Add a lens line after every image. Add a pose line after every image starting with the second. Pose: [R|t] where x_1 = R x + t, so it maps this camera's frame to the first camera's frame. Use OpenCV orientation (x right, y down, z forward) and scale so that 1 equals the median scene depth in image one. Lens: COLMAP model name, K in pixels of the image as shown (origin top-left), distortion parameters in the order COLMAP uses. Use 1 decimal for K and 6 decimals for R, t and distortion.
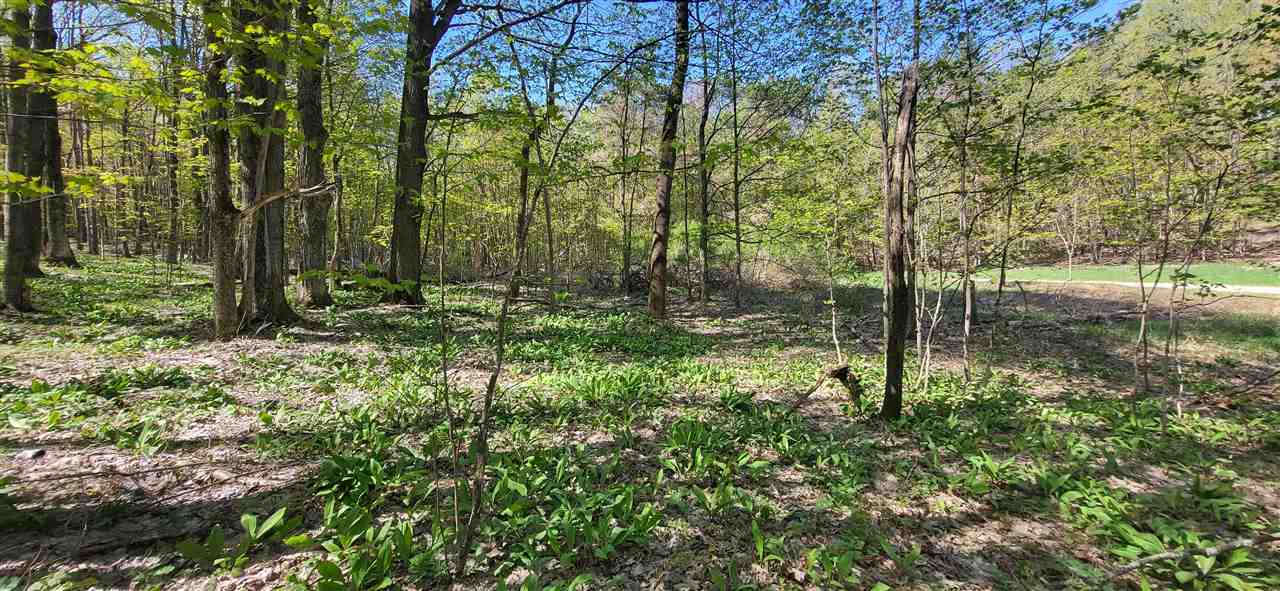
lens RADIAL K [[505.3, 0, 639.7], [0, 505.3, 286.4], [0, 0, 1]] dist [0.000241, -0.000865]
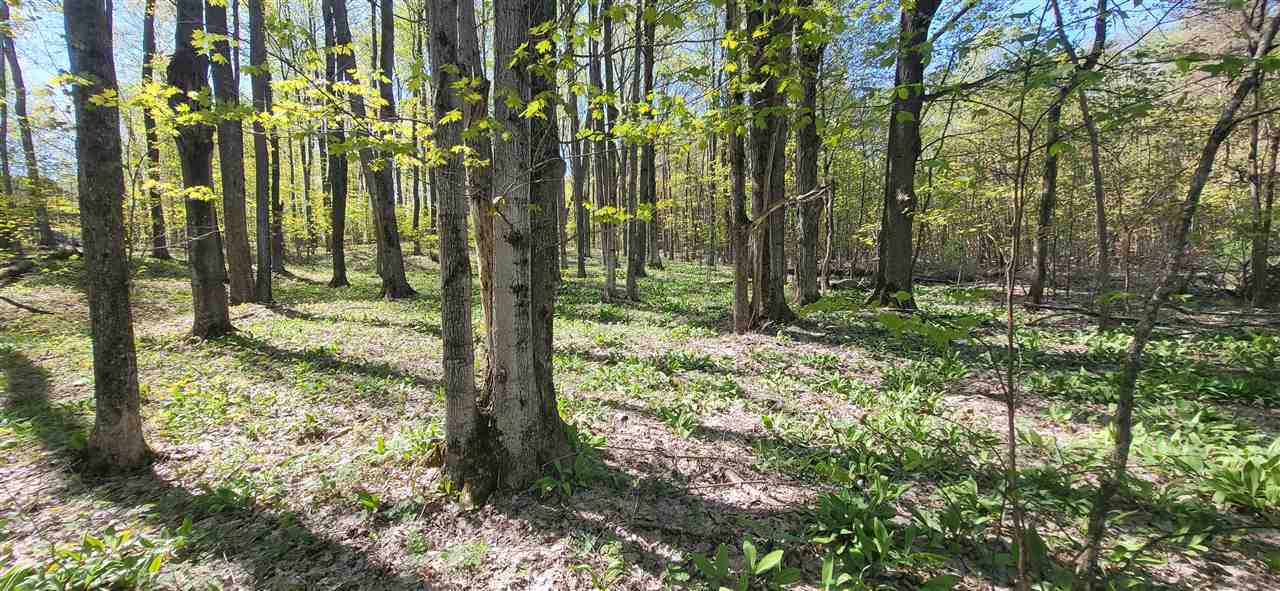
lens RADIAL K [[505.3, 0, 639.7], [0, 505.3, 286.4], [0, 0, 1]] dist [0.000241, -0.000865]
pose [[0.629324, 0.014809, -0.777002, -0.070433], [-0.010371, 0.999889, 0.010656, -0.013736], [0.777074, 0.001352, 0.629408, 0.097520]]
